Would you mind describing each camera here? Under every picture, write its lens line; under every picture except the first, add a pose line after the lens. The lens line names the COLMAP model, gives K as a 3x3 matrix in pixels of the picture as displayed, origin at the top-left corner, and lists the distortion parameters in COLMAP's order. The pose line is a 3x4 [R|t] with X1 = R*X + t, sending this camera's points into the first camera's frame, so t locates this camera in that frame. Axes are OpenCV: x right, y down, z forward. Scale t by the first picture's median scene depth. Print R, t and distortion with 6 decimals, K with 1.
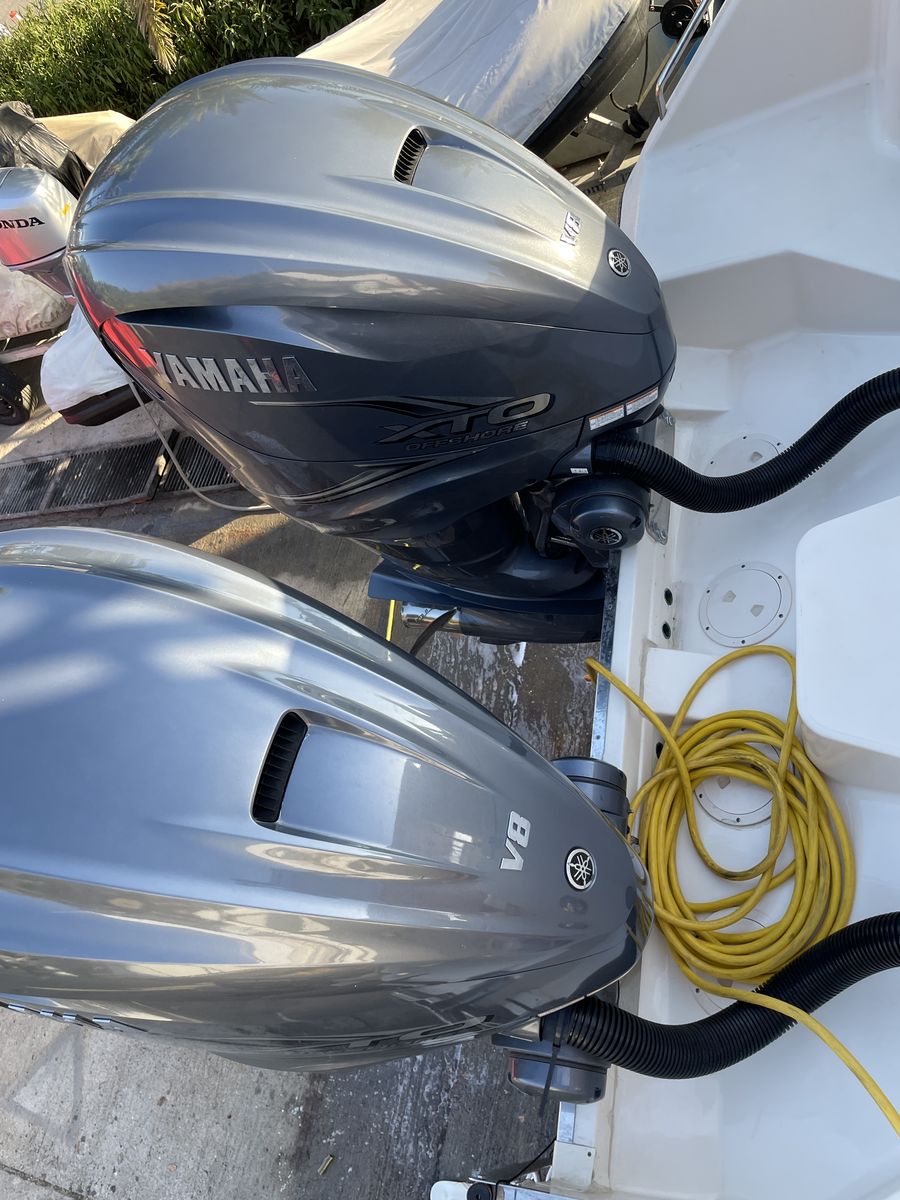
lens RADIAL K [[911.0, 0, 456.5], [0, 911.0, 607.3], [0, 0, 1]] dist [0.076320, -0.093852]
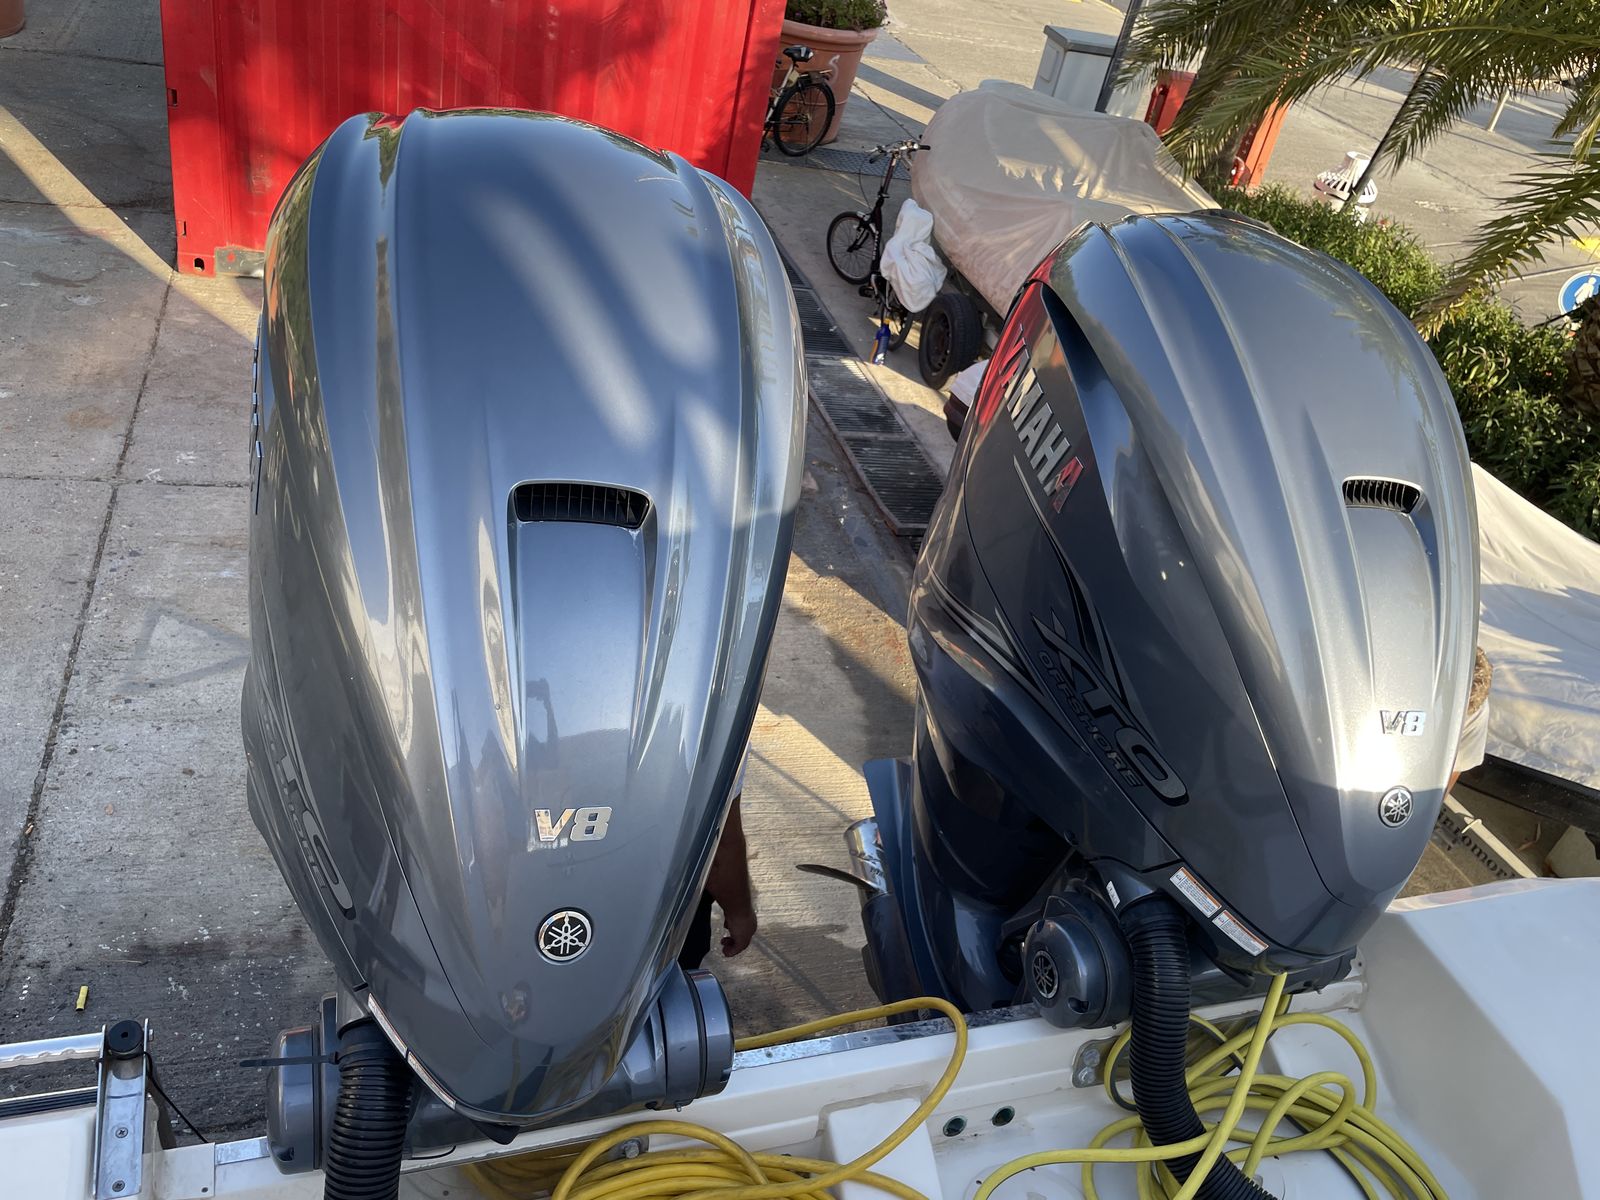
lens RADIAL K [[1214.7, 0, 798.0], [0, 1214.7, 586.7], [0, 0, 1]] dist [0.076320, -0.093852]
pose [[0.330705, 0.877901, -0.346300, 0.173147], [-0.938691, 0.343876, -0.024662, 0.022165], [0.097434, 0.333225, 0.937799, 0.001136]]
